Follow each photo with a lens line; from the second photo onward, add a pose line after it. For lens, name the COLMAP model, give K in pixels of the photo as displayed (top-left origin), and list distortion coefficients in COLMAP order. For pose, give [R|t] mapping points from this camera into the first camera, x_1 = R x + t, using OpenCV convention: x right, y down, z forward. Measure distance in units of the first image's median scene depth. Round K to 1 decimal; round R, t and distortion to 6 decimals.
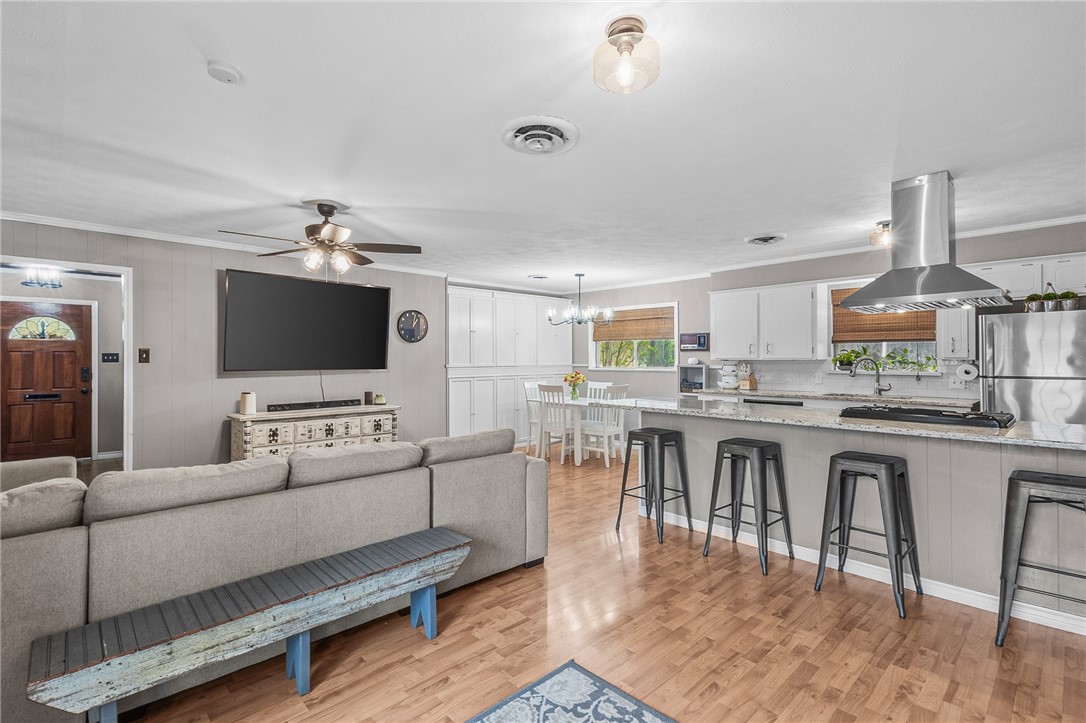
lens RADIAL K [[502.9, 0, 538.6], [0, 502.9, 355.9], [0, 0, 1]] dist [0.014285, -0.001745]
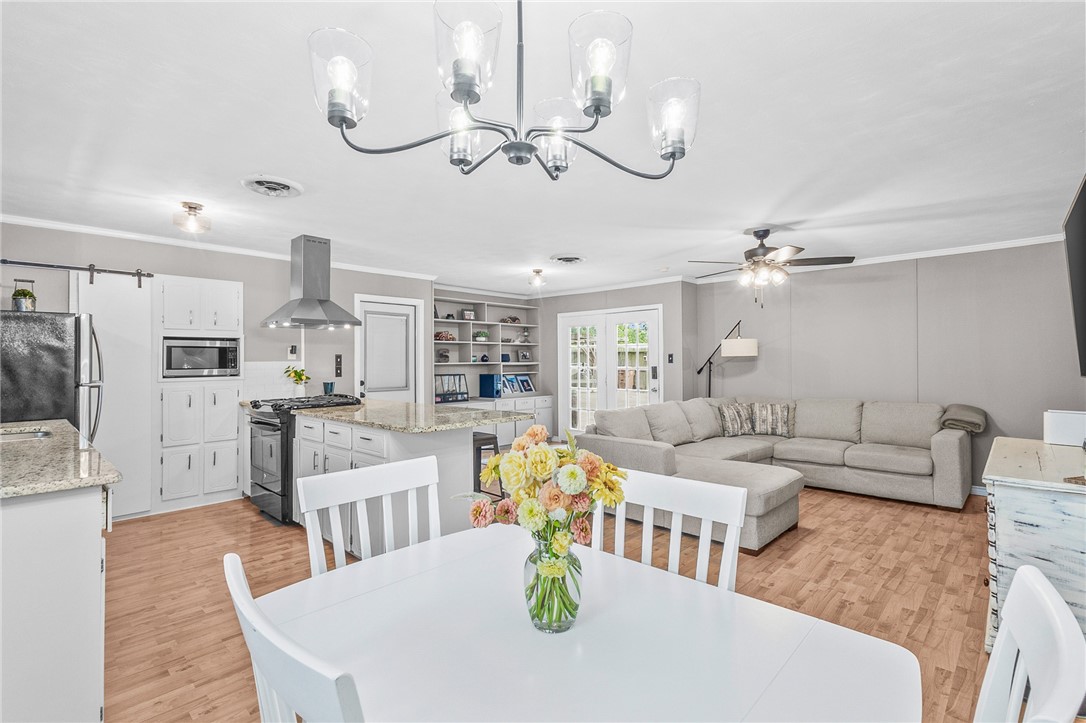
lens RADIAL K [[502.9, 0, 538.6], [0, 502.9, 355.9], [0, 0, 1]] dist [0.014285, -0.001745]
pose [[-0.998938, 0.005241, -0.045767, 0.097691], [0.006126, 0.999797, -0.019219, 0.009820], [0.045657, -0.019479, -0.998767, 1.355416]]
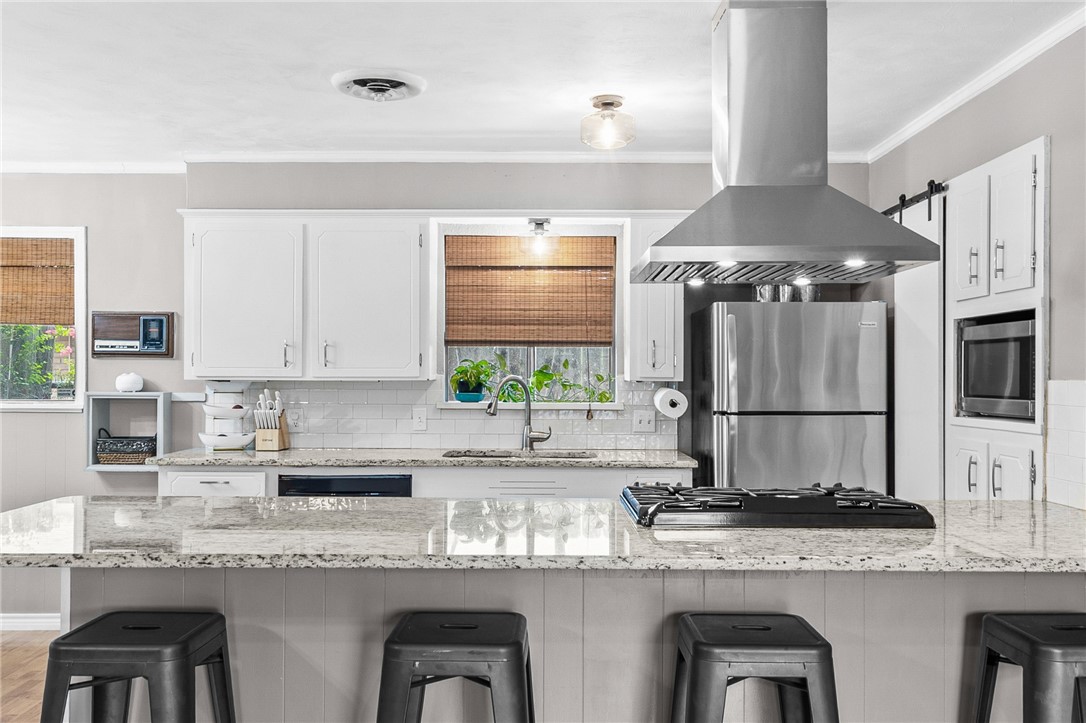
lens RADIAL K [[948.3, 0, 543.0], [0, 948.3, 361.5], [0, 0, 1]] dist [0.011903, -0.003339]
pose [[0.684132, 0.011140, 0.729273, -0.013939], [-0.008657, 0.999937, -0.007153, -0.004181], [-0.729306, -0.001419, 0.684186, 0.302287]]
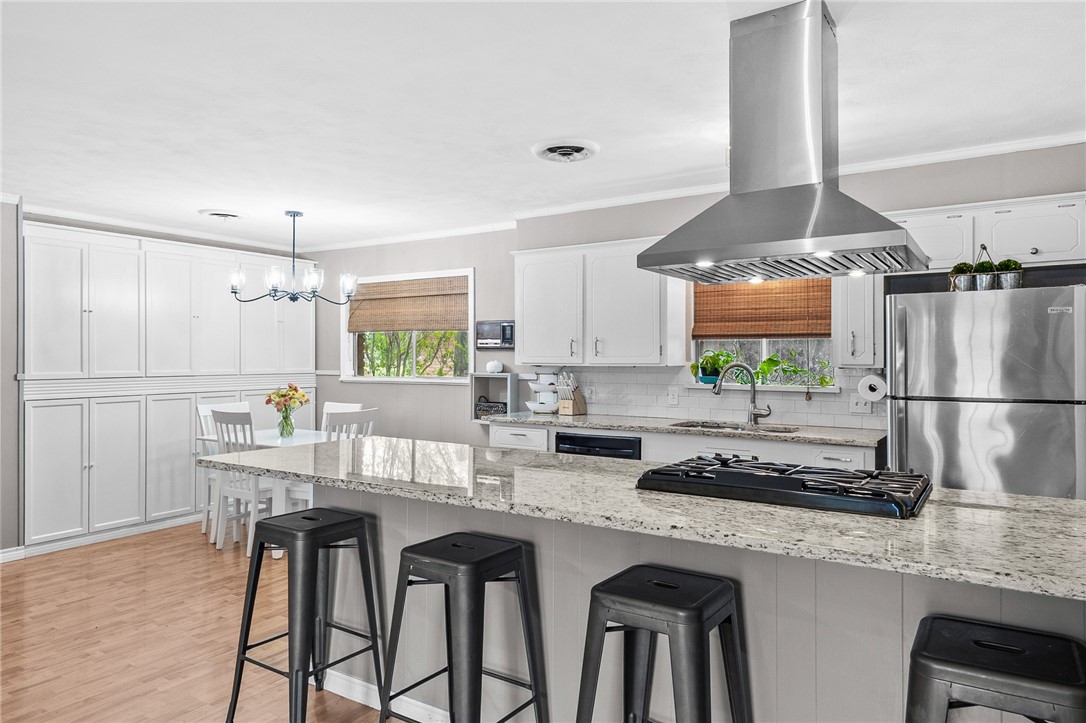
lens RADIAL K [[699.4, 0, 542.5], [0, 699.4, 357.7], [0, 0, 1]] dist [0.021918, -0.000470]
pose [[0.972843, 0.002496, 0.231452, 0.196648], [-0.003754, 0.999980, 0.004997, -0.005940], [-0.231435, -0.005730, 0.972833, 0.200618]]
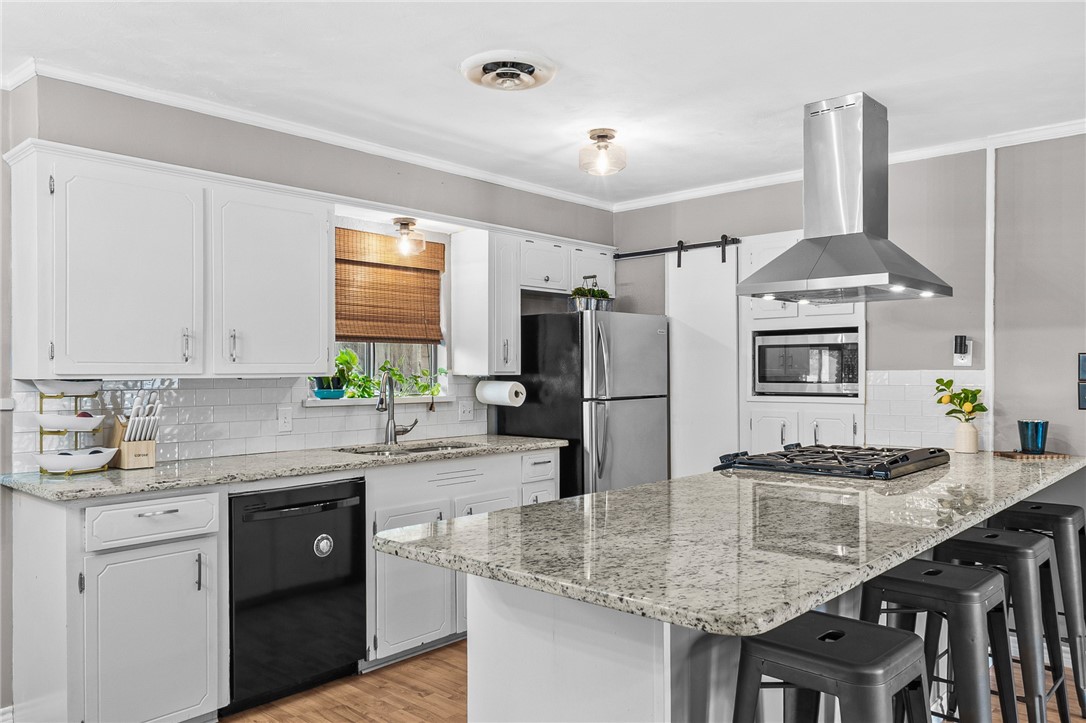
lens RADIAL K [[786.3, 0, 537.8], [0, 786.3, 373.2], [0, 0, 1]] dist [0.010929, 0.005098]
pose [[-0.073925, -0.004473, 0.997254, -0.133935], [-0.005041, 0.999979, 0.004111, 0.000841], [-0.997251, -0.004723, -0.073946, 0.815831]]
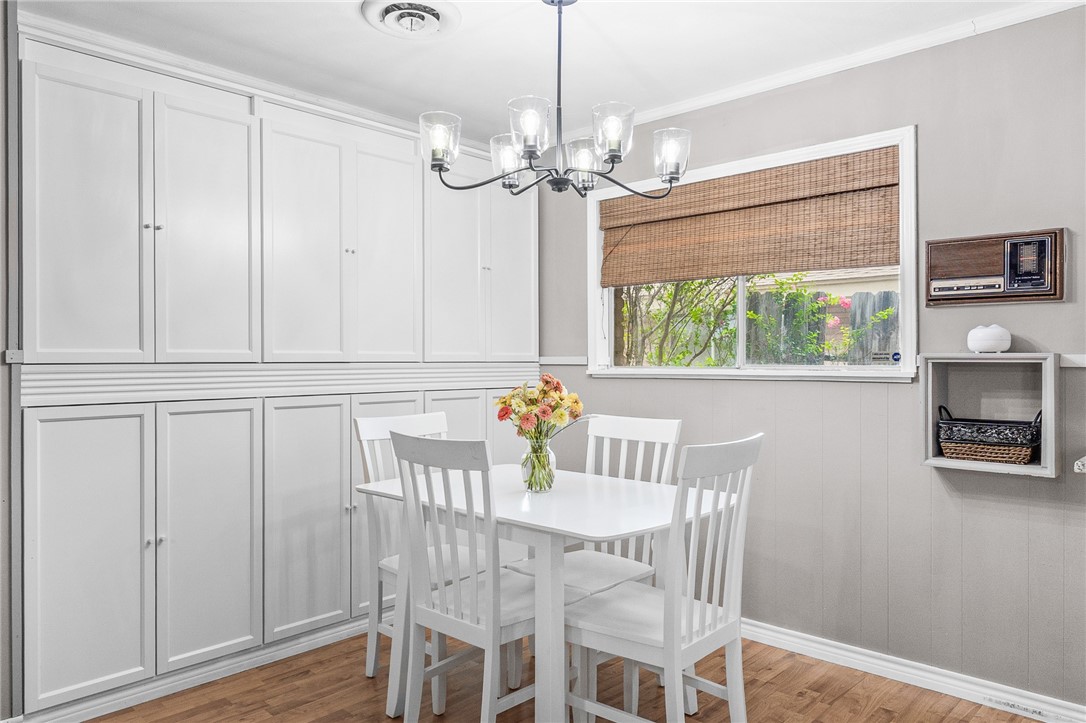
lens RADIAL K [[736.3, 0, 544.8], [0, 736.3, 365.6], [0, 0, 1]] dist [0.008627, 0.001770]
pose [[0.998255, 0.000387, 0.059047, 0.060617], [-0.001009, 0.999944, 0.010513, 0.023449], [-0.059040, -0.010555, 0.998200, 0.729115]]
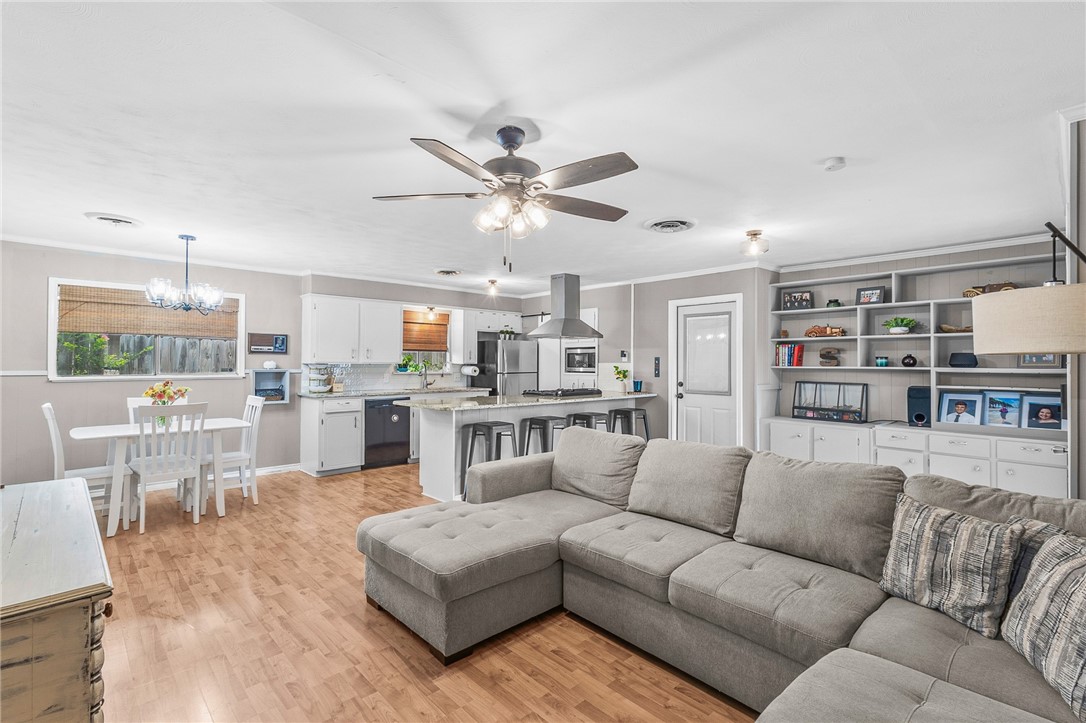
lens RADIAL K [[502.9, 0, 538.6], [0, 502.9, 355.9], [0, 0, 1]] dist [0.014285, -0.001745]
pose [[0.004095, 0.012041, 0.999919, -0.681831], [-0.011890, 0.999857, -0.011991, -0.000987], [-0.999921, -0.011840, 0.004238, 0.603728]]
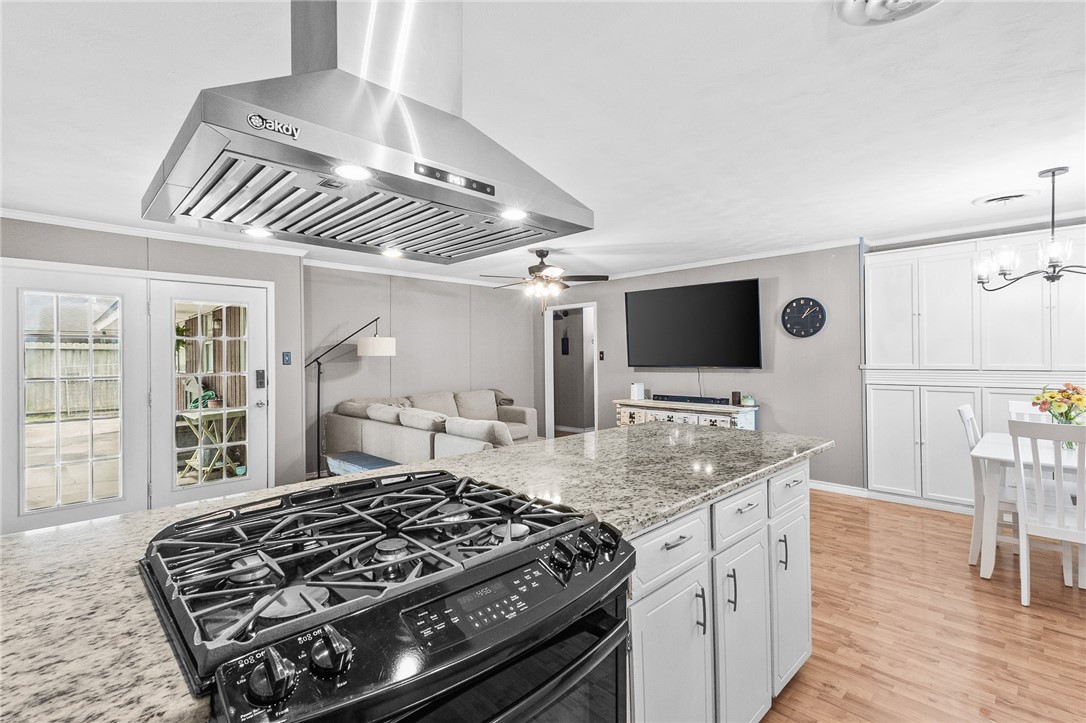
lens RADIAL K [[502.9, 0, 538.6], [0, 502.9, 355.9], [0, 0, 1]] dist [0.014285, -0.001745]
pose [[0.016471, 0.001436, -0.999863, 0.614990], [0.015049, 0.999885, 0.001684, -0.004347], [0.999751, -0.015074, 0.016448, 0.609067]]
